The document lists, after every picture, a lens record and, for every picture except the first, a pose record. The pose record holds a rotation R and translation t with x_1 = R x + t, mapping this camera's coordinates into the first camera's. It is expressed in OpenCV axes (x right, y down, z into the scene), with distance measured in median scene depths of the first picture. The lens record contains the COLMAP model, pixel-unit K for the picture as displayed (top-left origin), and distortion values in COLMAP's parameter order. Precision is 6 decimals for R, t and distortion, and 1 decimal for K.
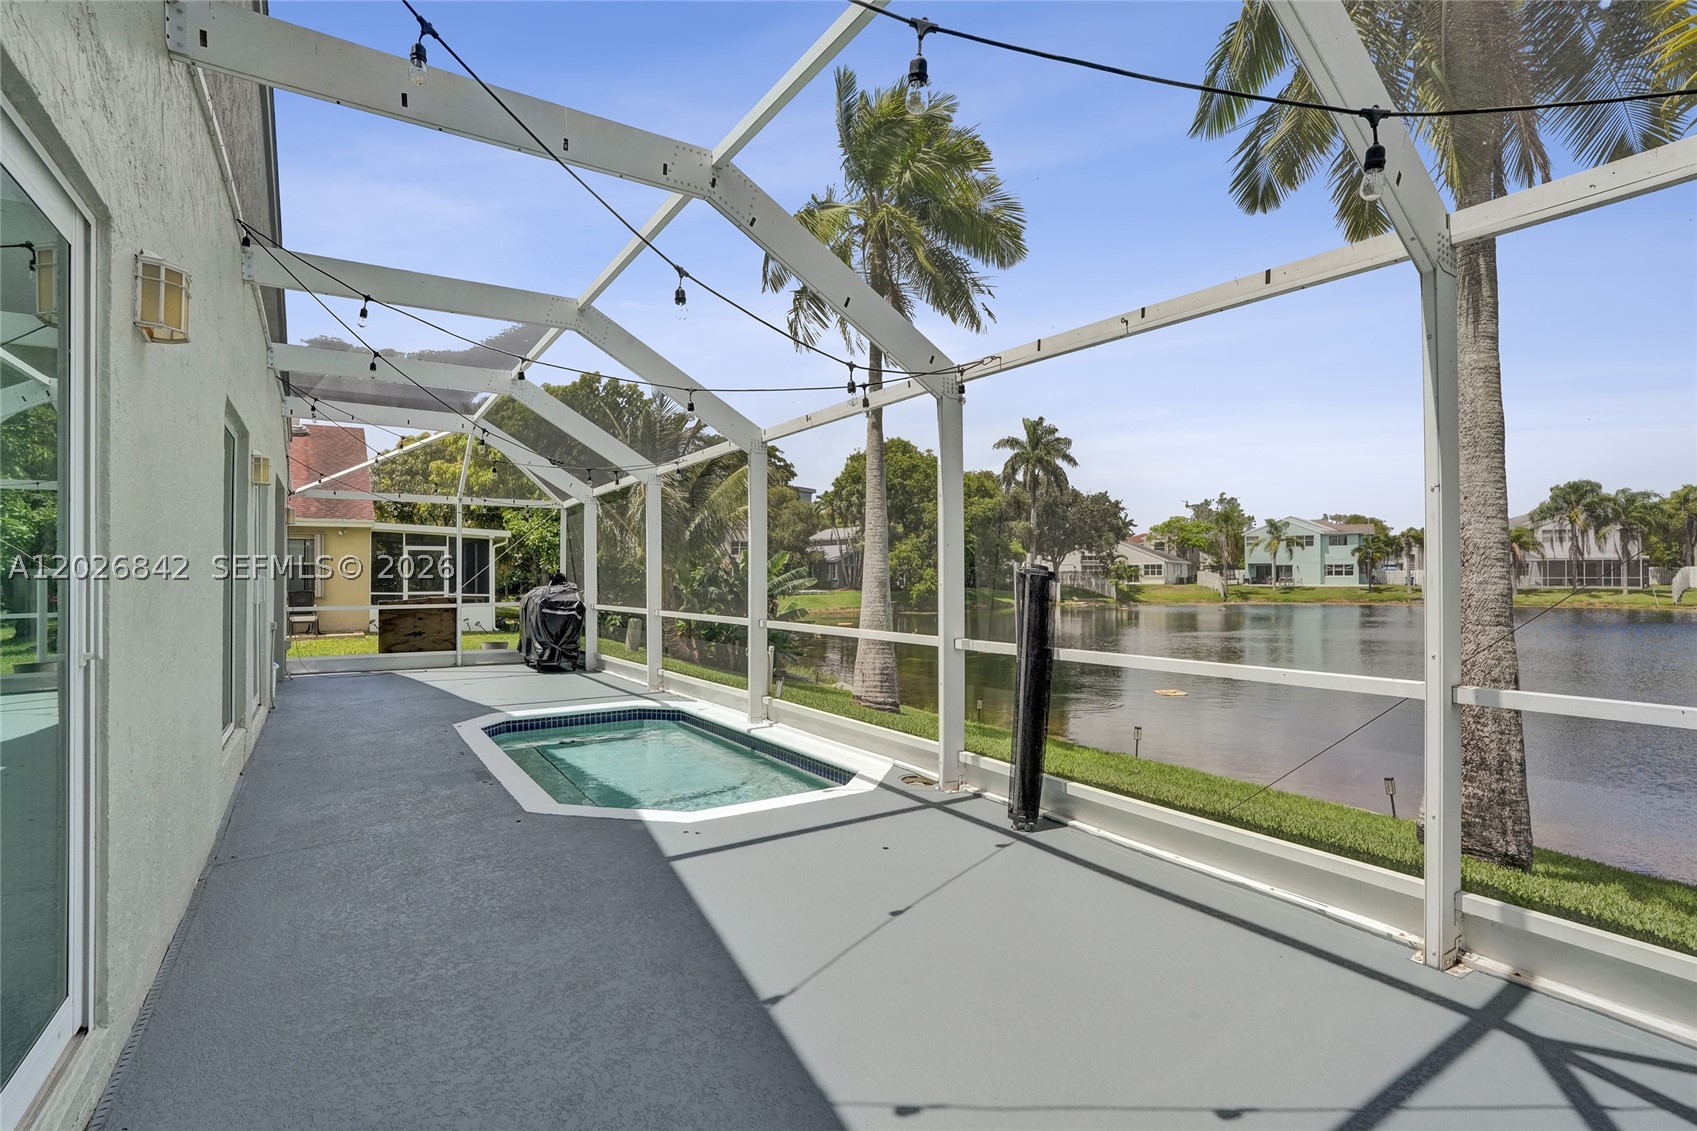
lens RADIAL K [[817.0, 0, 850.5], [0, 817.0, 561.5], [0, 0, 1]] dist [-0.042877, 0.009750]
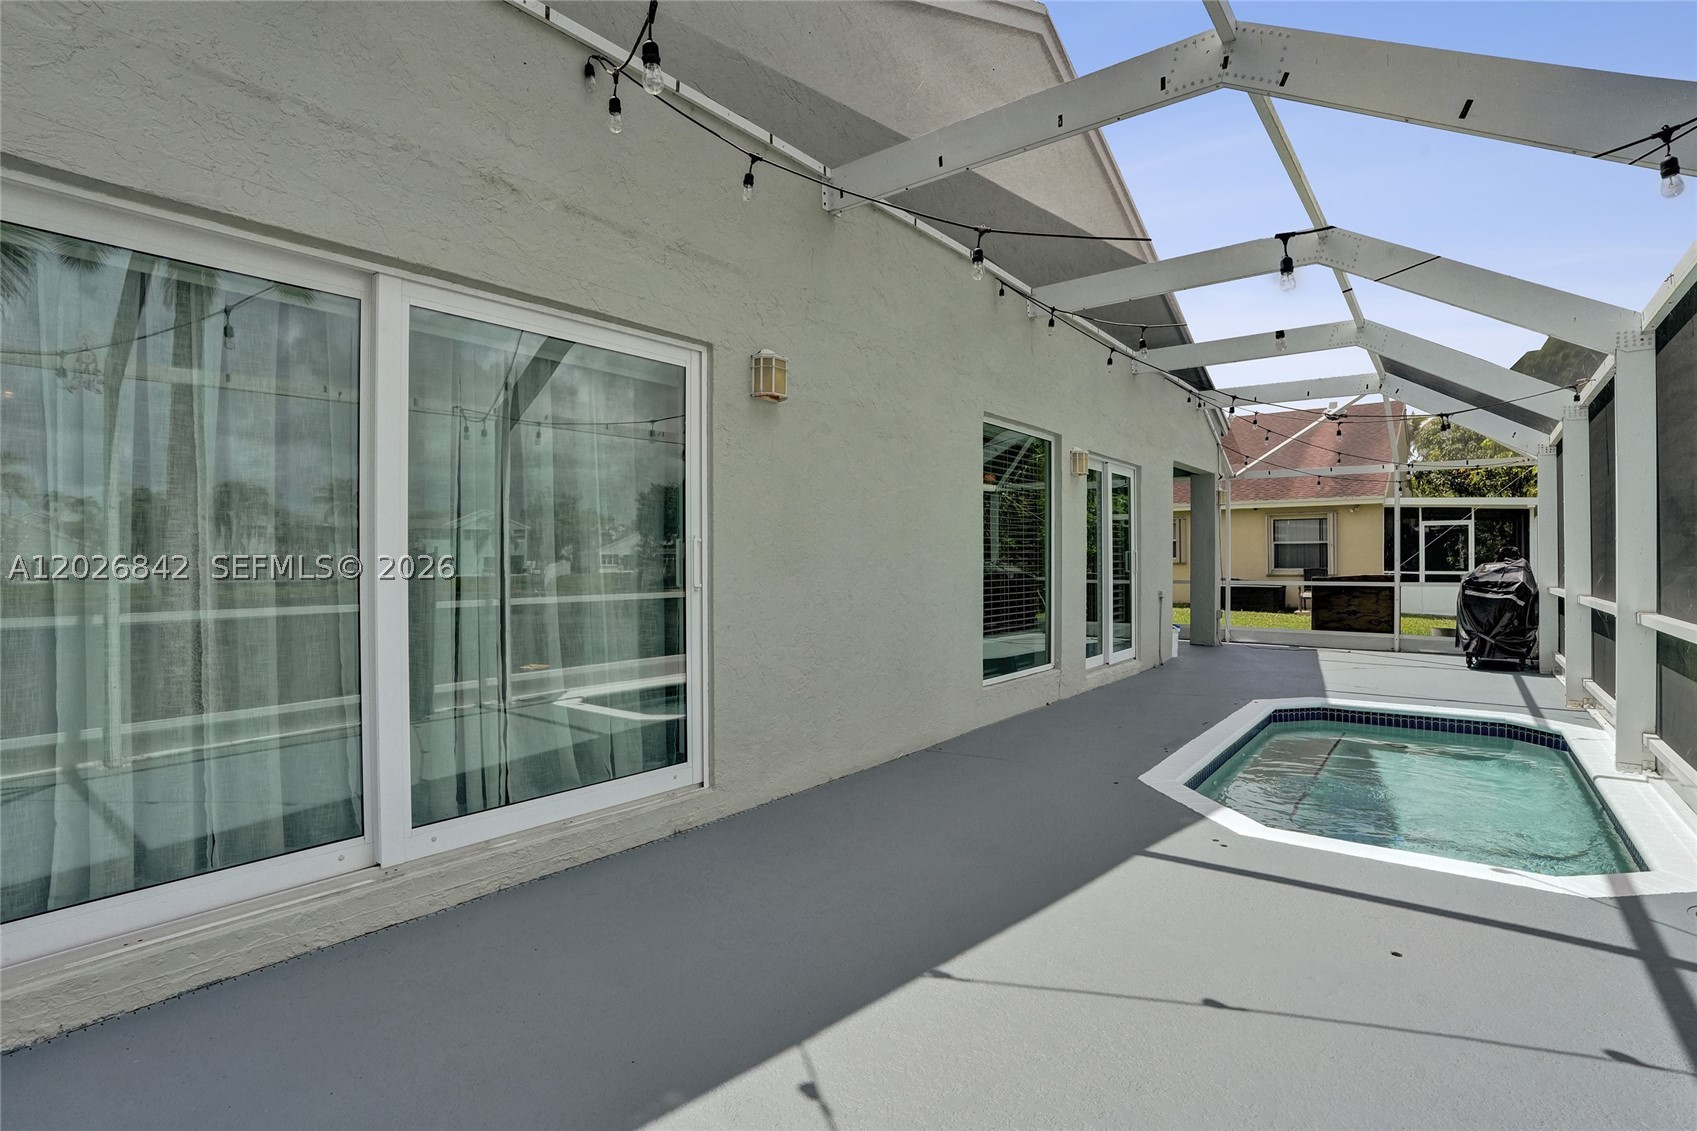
lens RADIAL K [[817.0, 0, 846.9], [0, 817.0, 567.8], [0, 0, 1]] dist [-0.042877, 0.009750]
pose [[0.316494, 0.014528, -0.948483, 0.530549], [0.015851, 0.999662, 0.020601, 0.023695], [0.948462, -0.021555, 0.316156, 0.406768]]
